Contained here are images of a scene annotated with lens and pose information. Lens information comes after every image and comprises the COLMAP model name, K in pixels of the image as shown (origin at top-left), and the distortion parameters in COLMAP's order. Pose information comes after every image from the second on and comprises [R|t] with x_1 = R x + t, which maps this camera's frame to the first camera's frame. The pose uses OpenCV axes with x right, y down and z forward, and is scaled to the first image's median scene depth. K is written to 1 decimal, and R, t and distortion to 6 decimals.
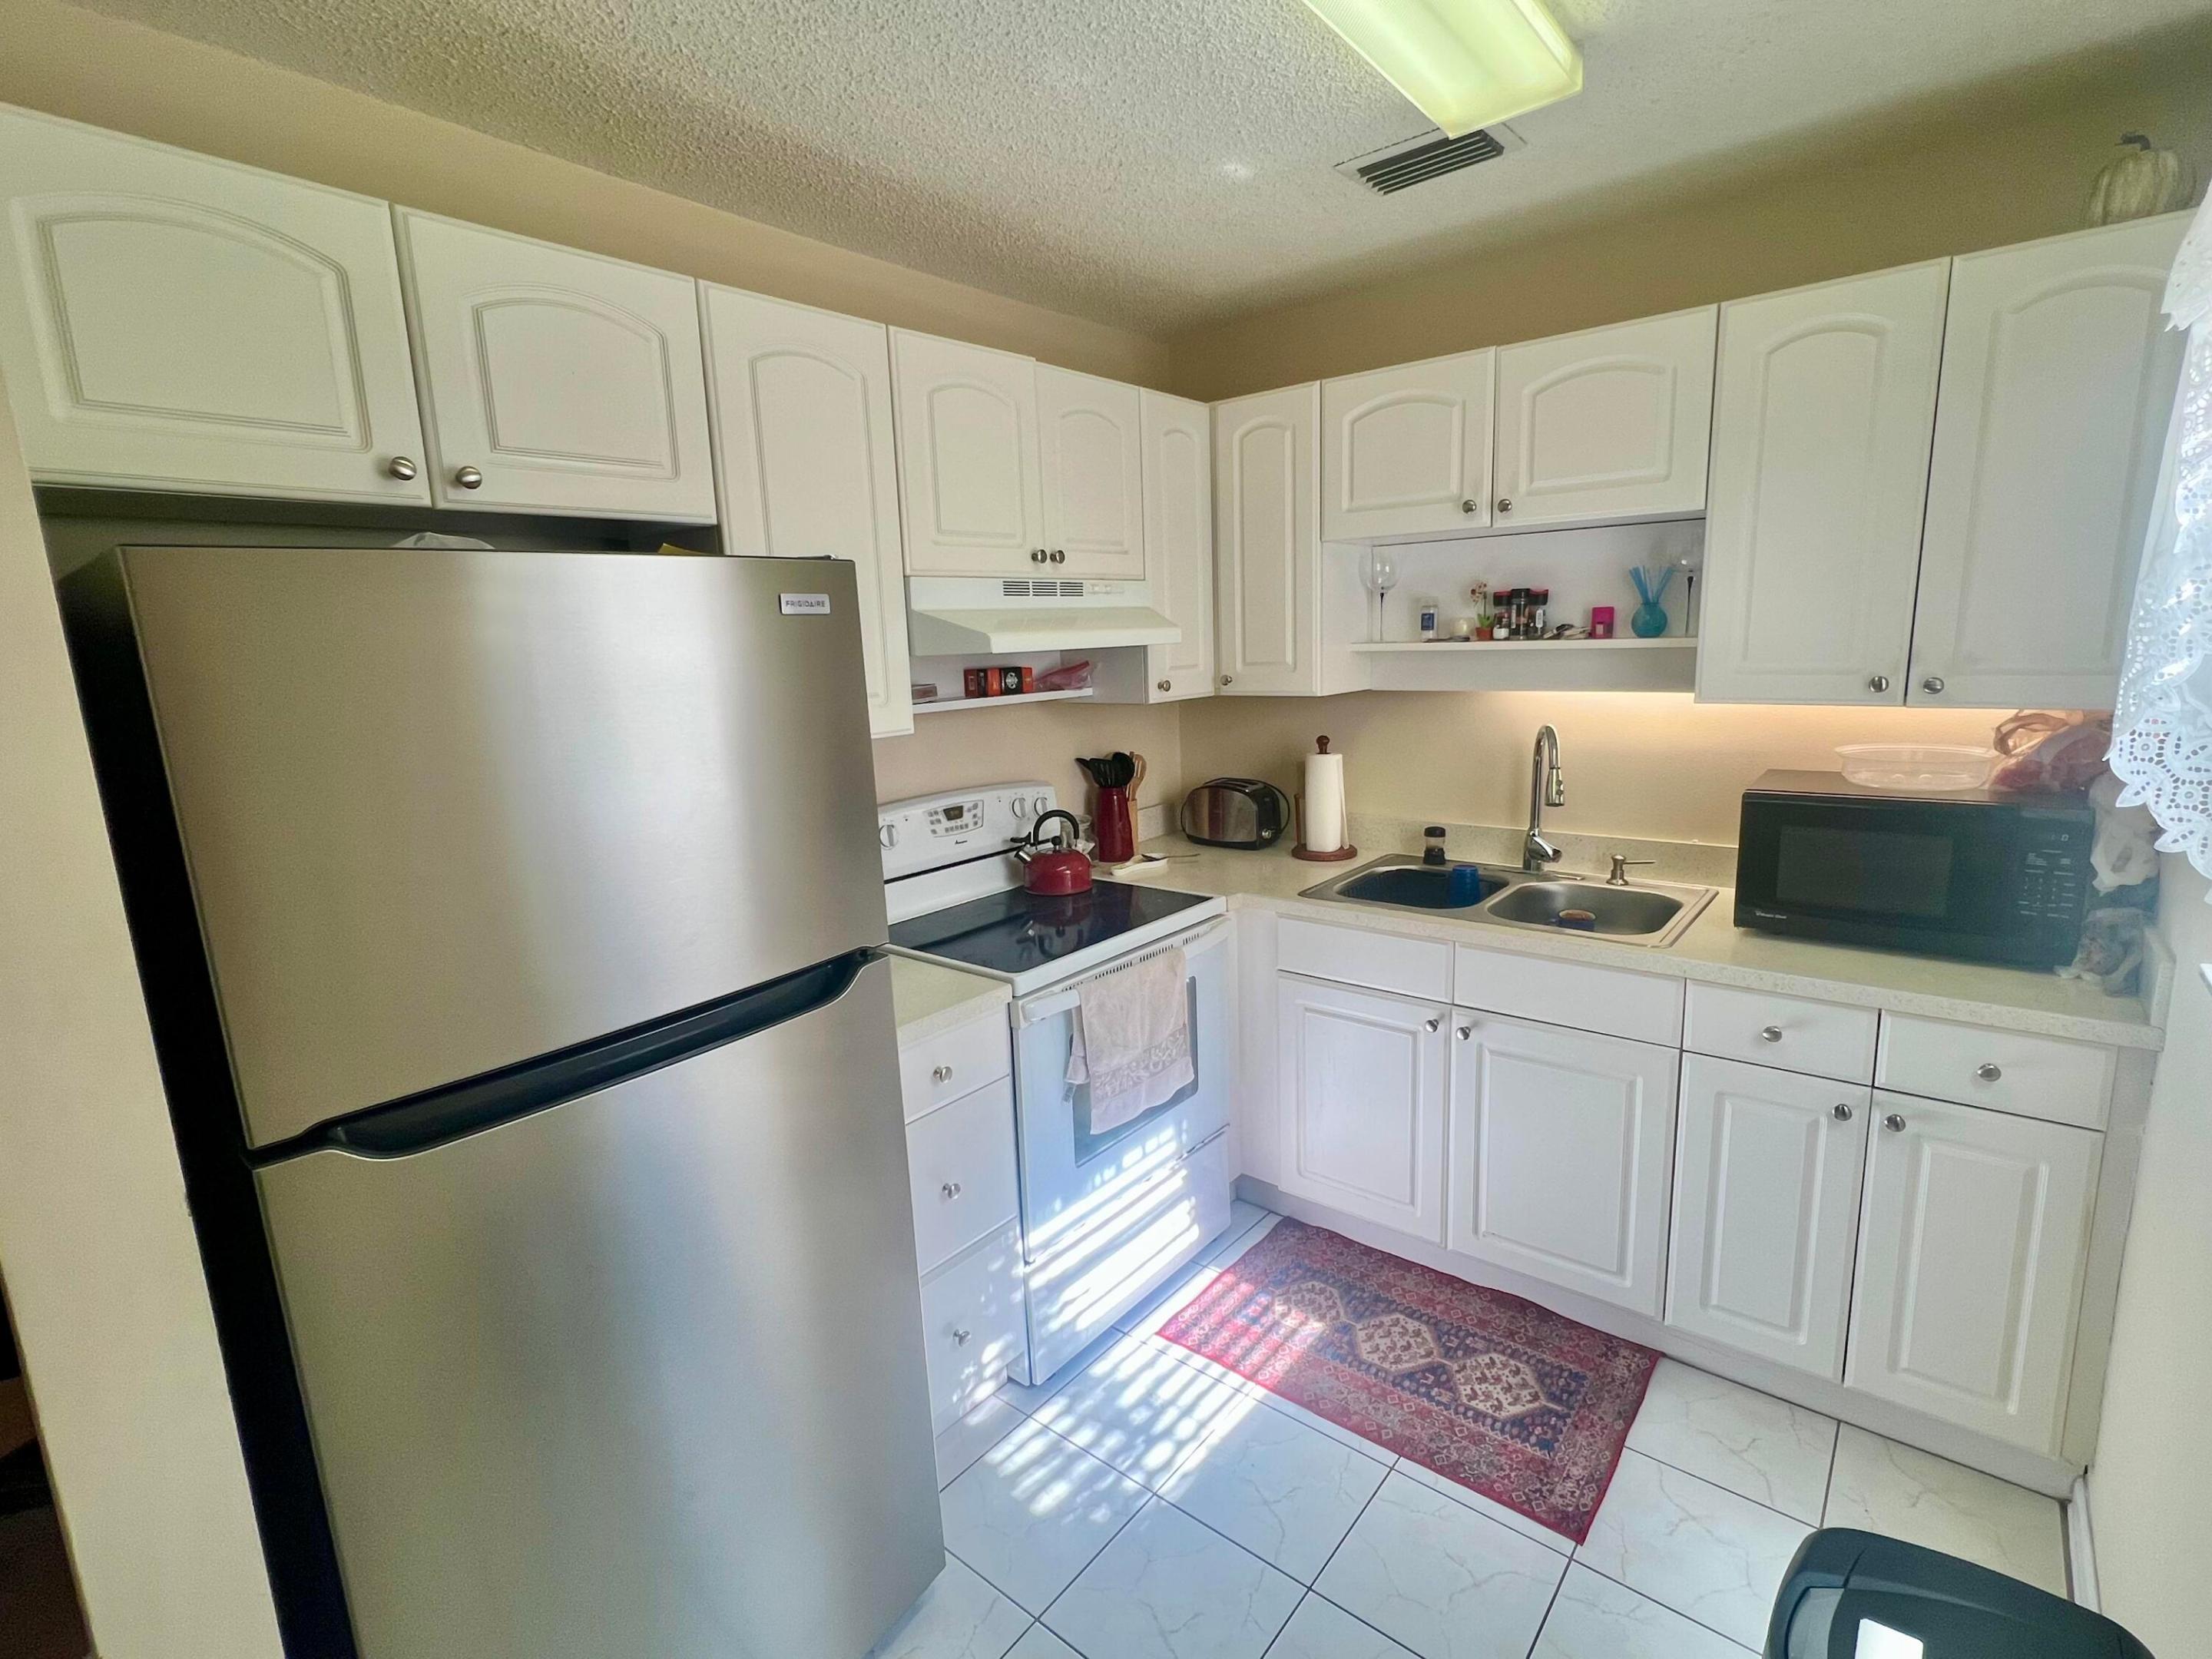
lens RADIAL K [[1036.2, 0, 1103.4], [0, 1036.2, 829.6], [0, 0, 1]] dist [-0.007085, 0.000787]
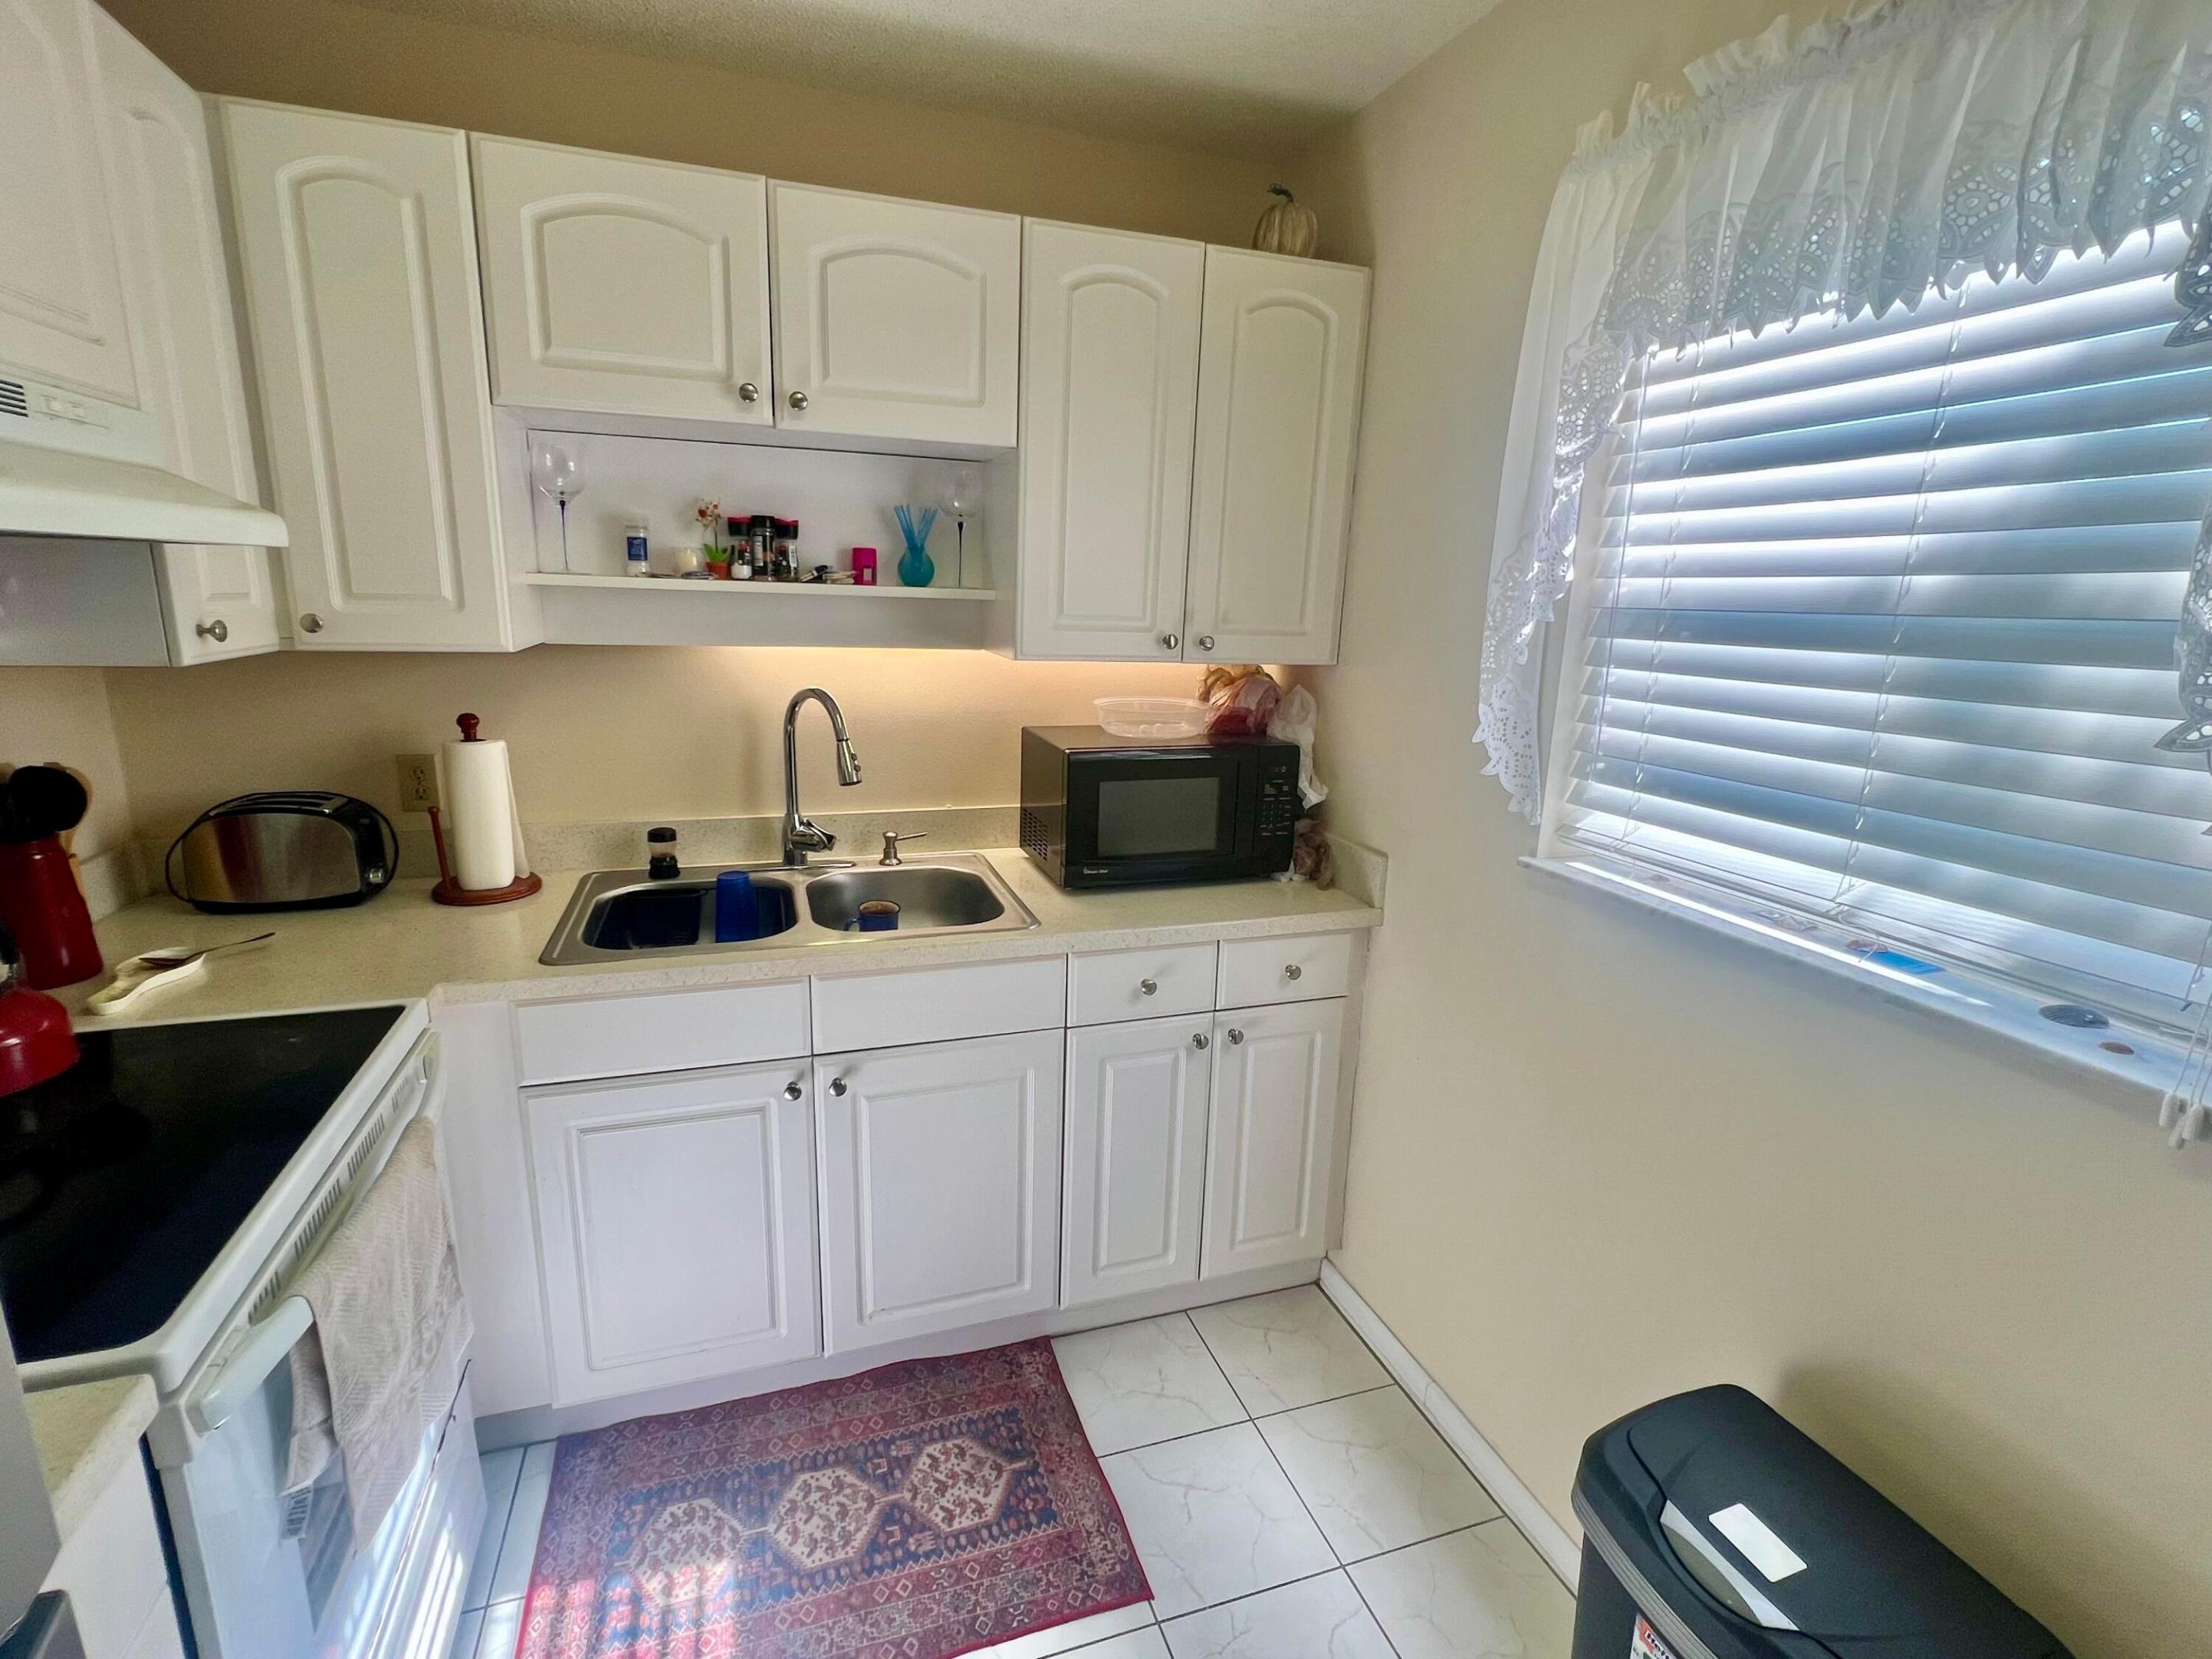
lens RADIAL K [[1036.2, 0, 1099.2], [0, 1036.2, 827.3], [0, 0, 1]] dist [-0.007085, 0.000787]
pose [[0.526599, -0.137297, 0.838954, -0.168719], [0.107315, 0.989713, 0.094609, -0.047881], [-0.843313, 0.040211, 0.535916, 0.396049]]
